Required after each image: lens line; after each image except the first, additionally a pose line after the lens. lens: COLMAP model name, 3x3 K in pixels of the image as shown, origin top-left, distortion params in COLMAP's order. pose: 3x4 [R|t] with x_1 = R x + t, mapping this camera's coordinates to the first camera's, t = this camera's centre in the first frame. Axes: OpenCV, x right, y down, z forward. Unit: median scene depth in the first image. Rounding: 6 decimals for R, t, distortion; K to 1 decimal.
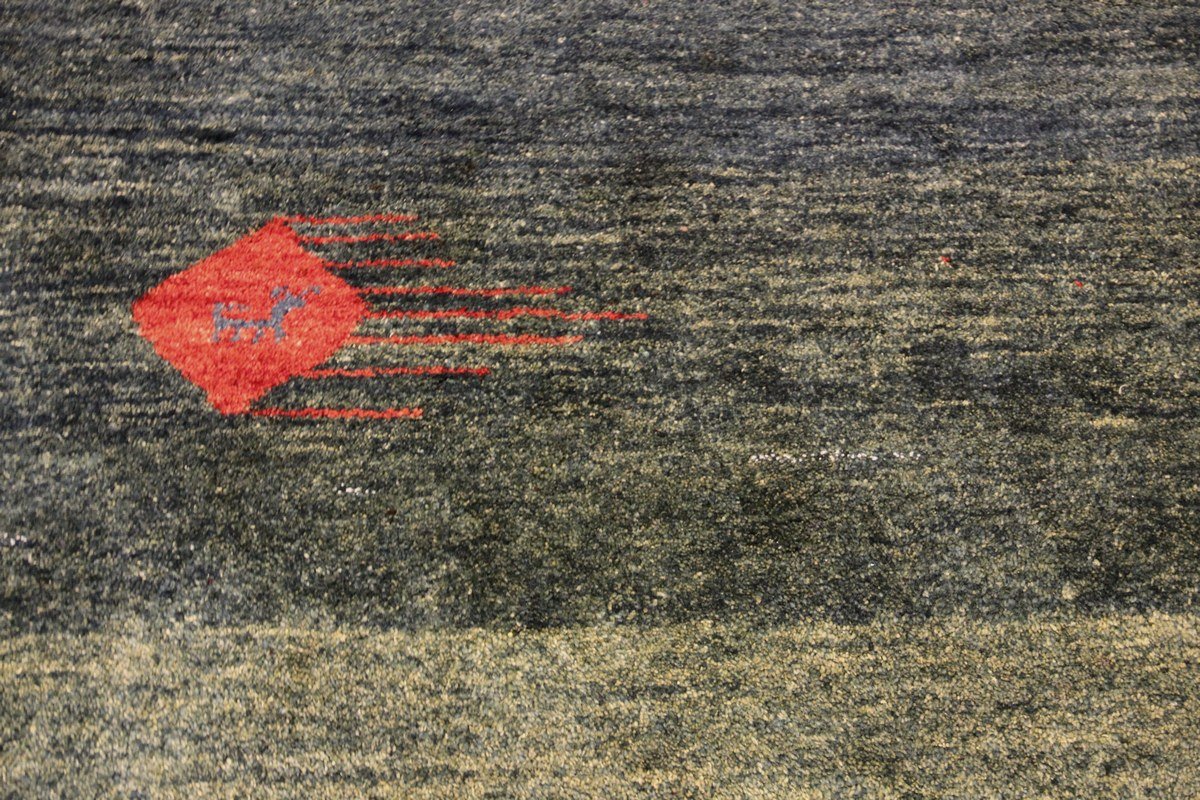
lens RADIAL K [[2048.9, 0, 599.7], [0, 2048.9, 400.8], [0, 0, 1]] dist [0.154891, 0.000000]
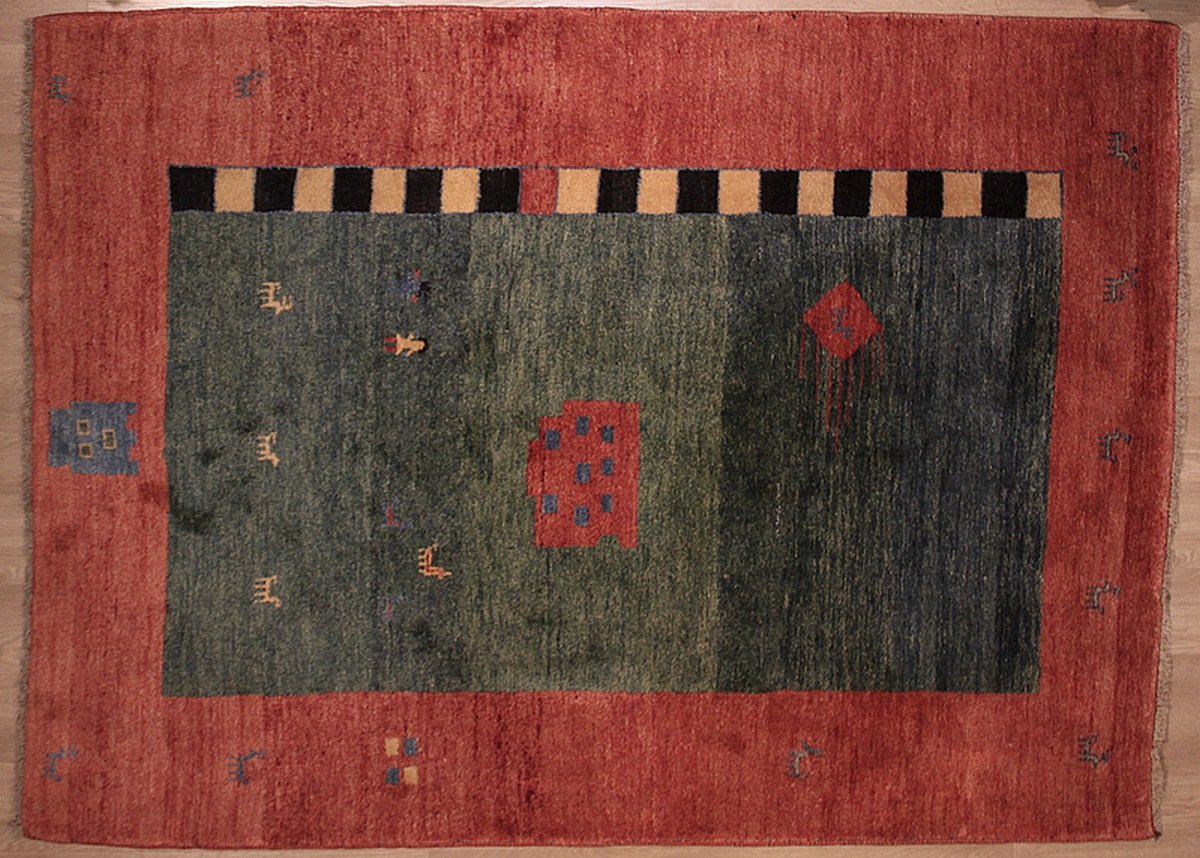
lens RADIAL K [[1012.1, 0, 602.2], [0, 1012.1, 428.9], [0, 0, 1]] dist [-0.017270, -0.005127]
pose [[-0.052363, 0.998369, 0.022762, -0.028260], [-0.944274, -0.056917, 0.324202, -0.199618], [0.324969, -0.004517, 0.945714, -0.505458]]
